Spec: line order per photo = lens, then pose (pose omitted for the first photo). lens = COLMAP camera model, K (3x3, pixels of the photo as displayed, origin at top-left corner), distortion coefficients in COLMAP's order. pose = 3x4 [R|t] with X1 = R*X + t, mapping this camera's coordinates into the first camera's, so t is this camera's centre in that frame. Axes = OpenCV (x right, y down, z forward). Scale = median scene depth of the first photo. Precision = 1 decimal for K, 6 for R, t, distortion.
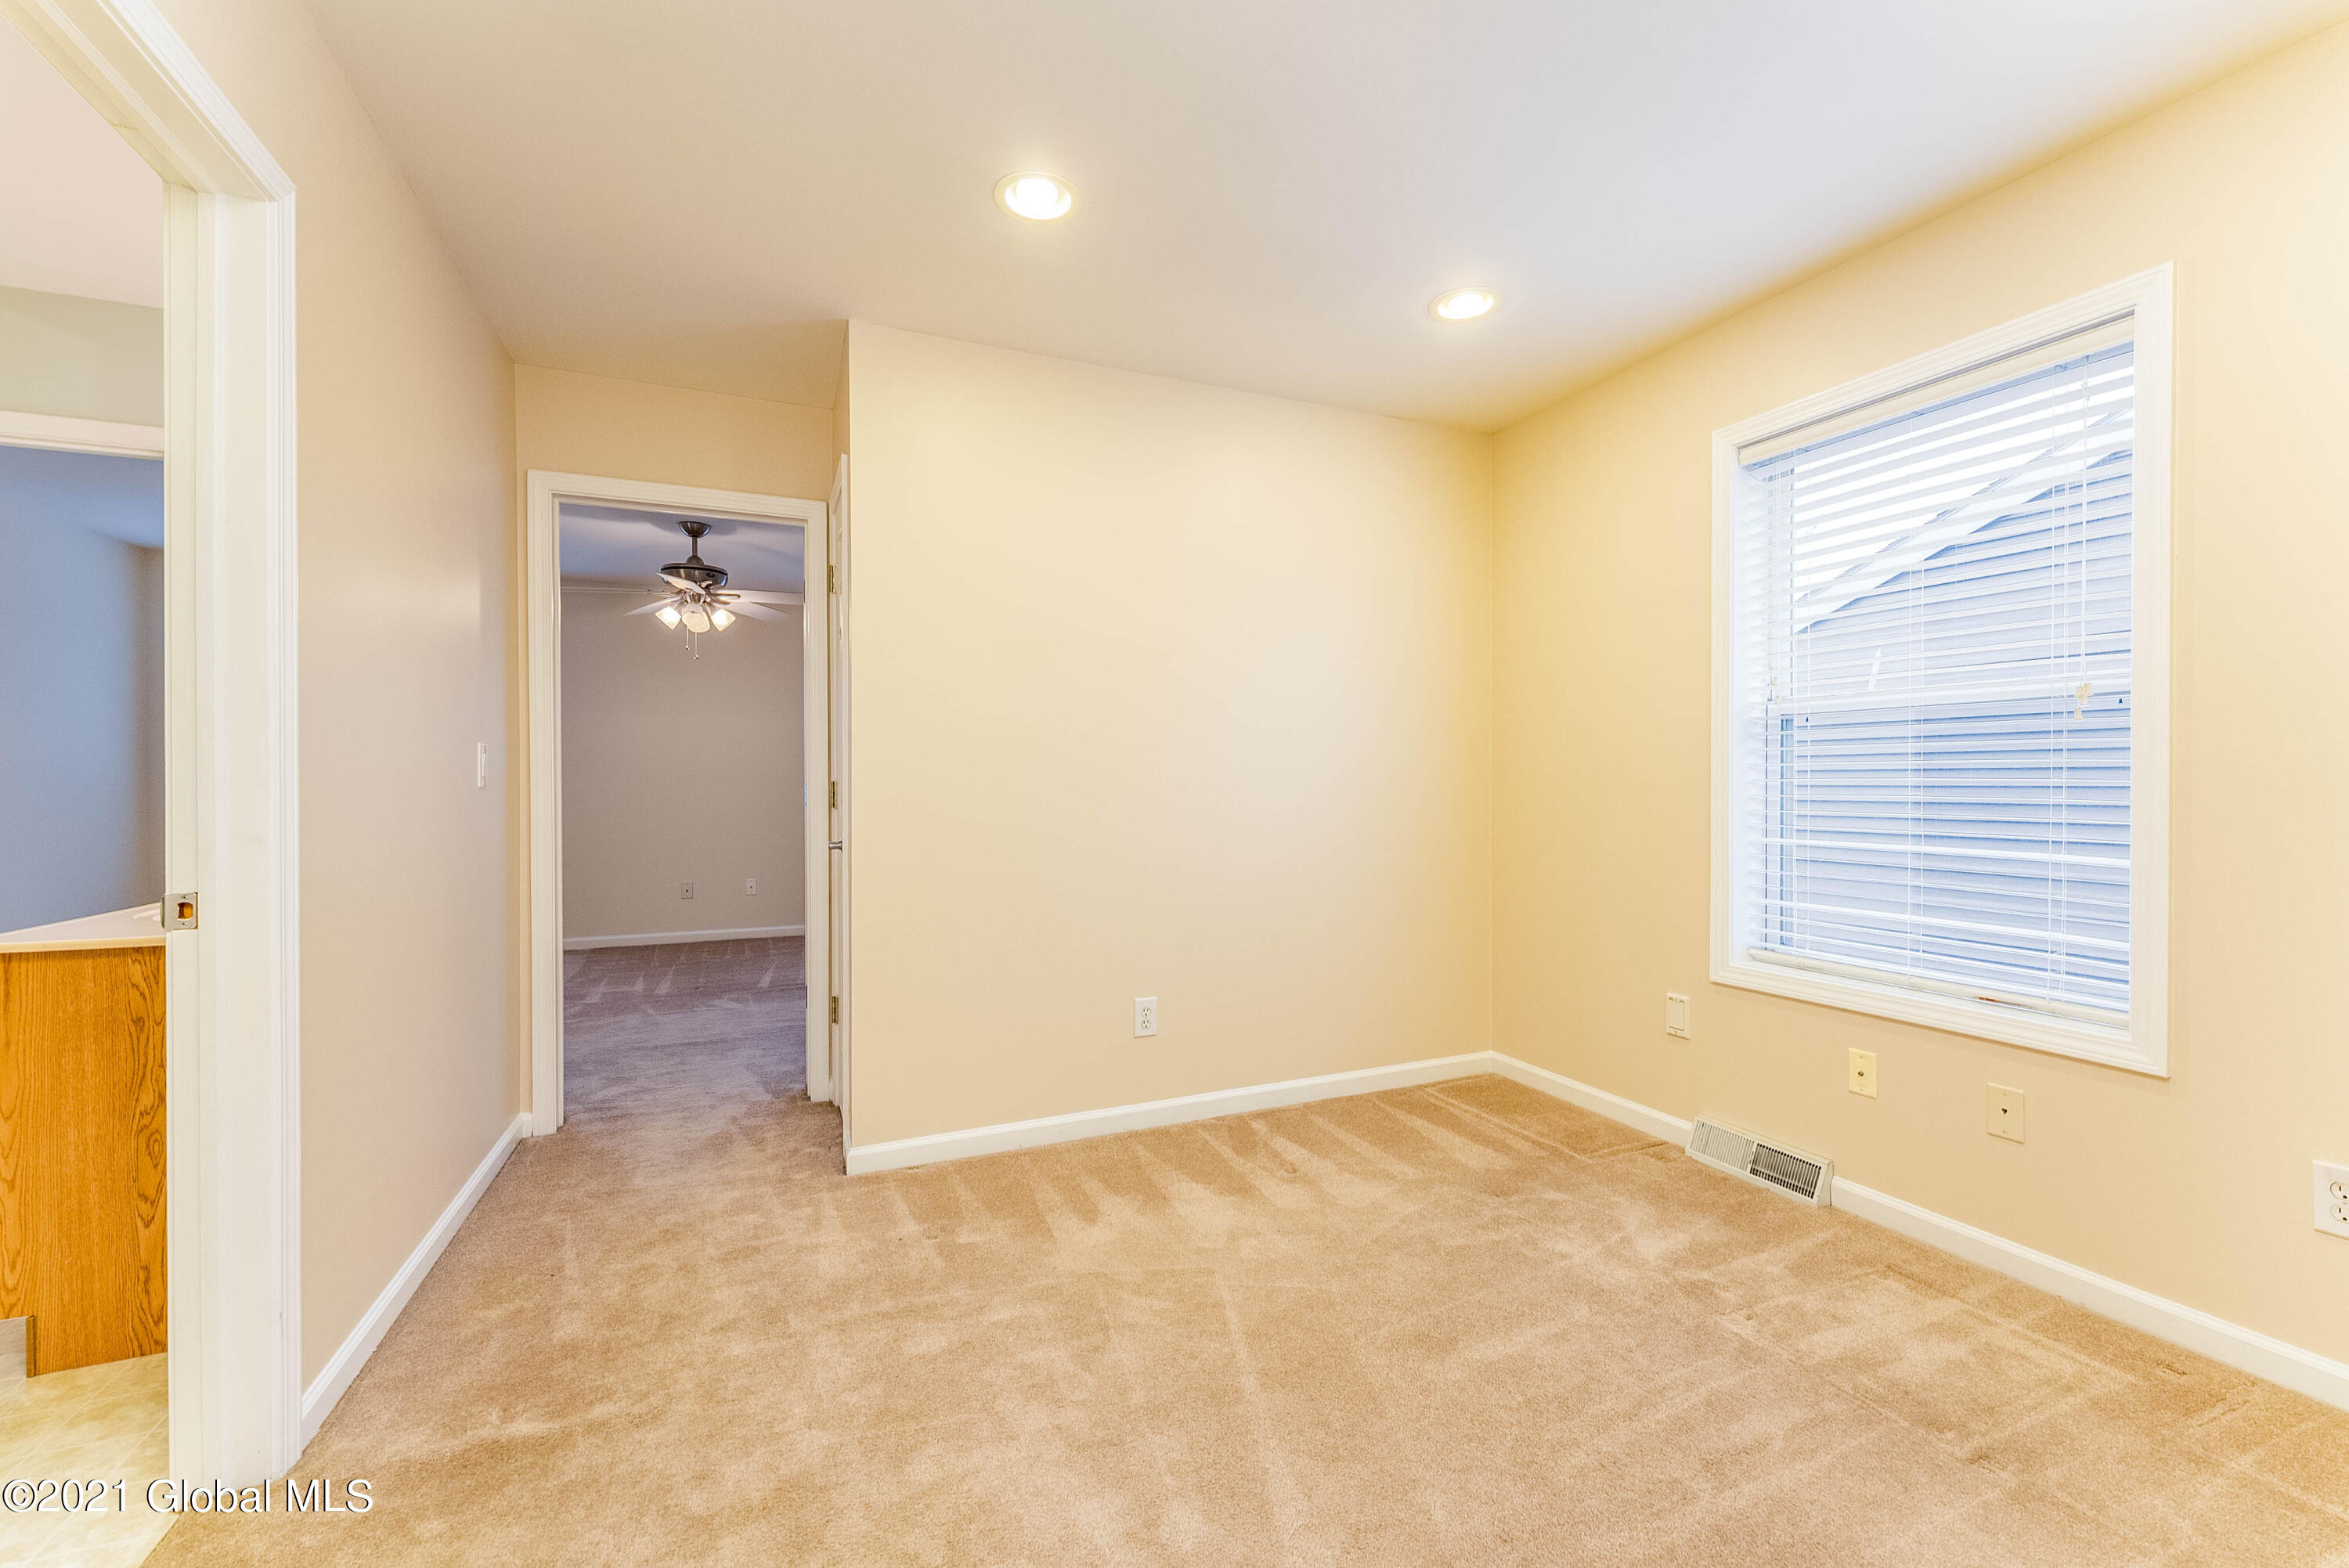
lens RADIAL K [[953.4, 0, 1176.7], [0, 953.4, 787.6], [0, 0, 1]] dist [0.001328, 0.000097]
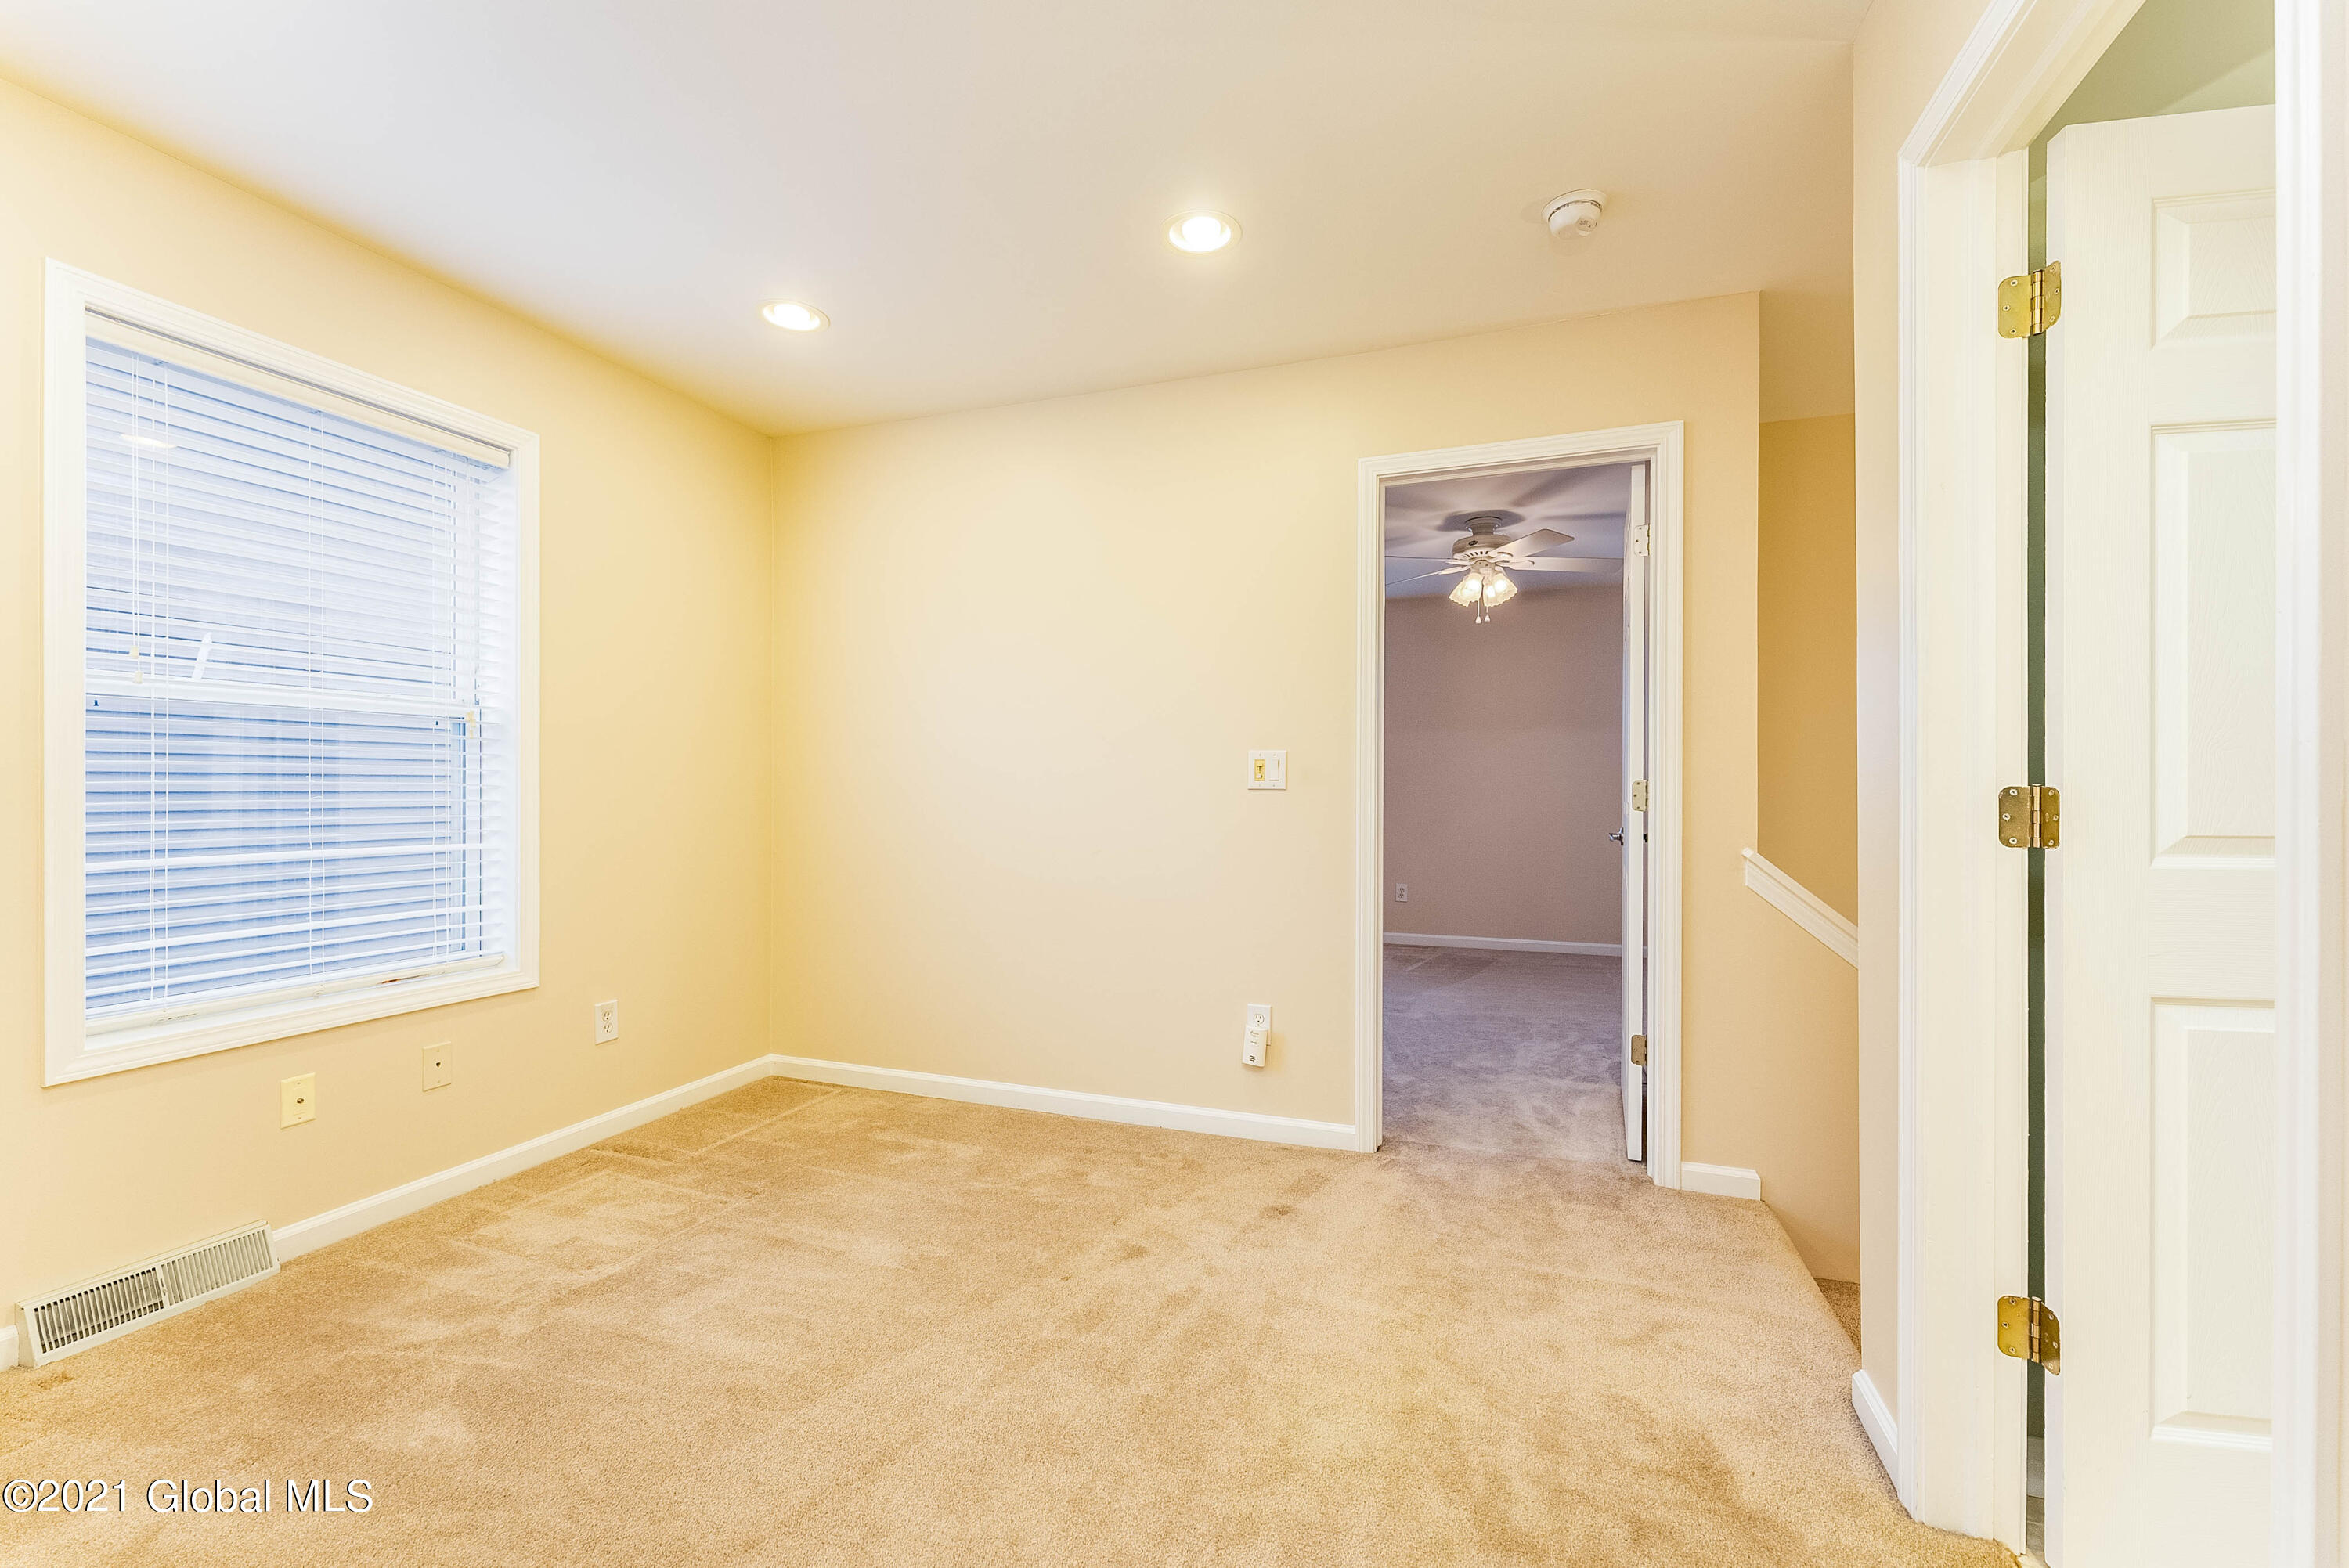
lens RADIAL K [[953.4, 0, 1176.7], [0, 953.4, 787.6], [0, 0, 1]] dist [0.001328, 0.000097]
pose [[-0.727153, -0.003857, 0.686465, -0.672347], [0.000113, 0.999984, 0.005738, -0.012506], [-0.686476, 0.004250, -0.727140, 1.358364]]
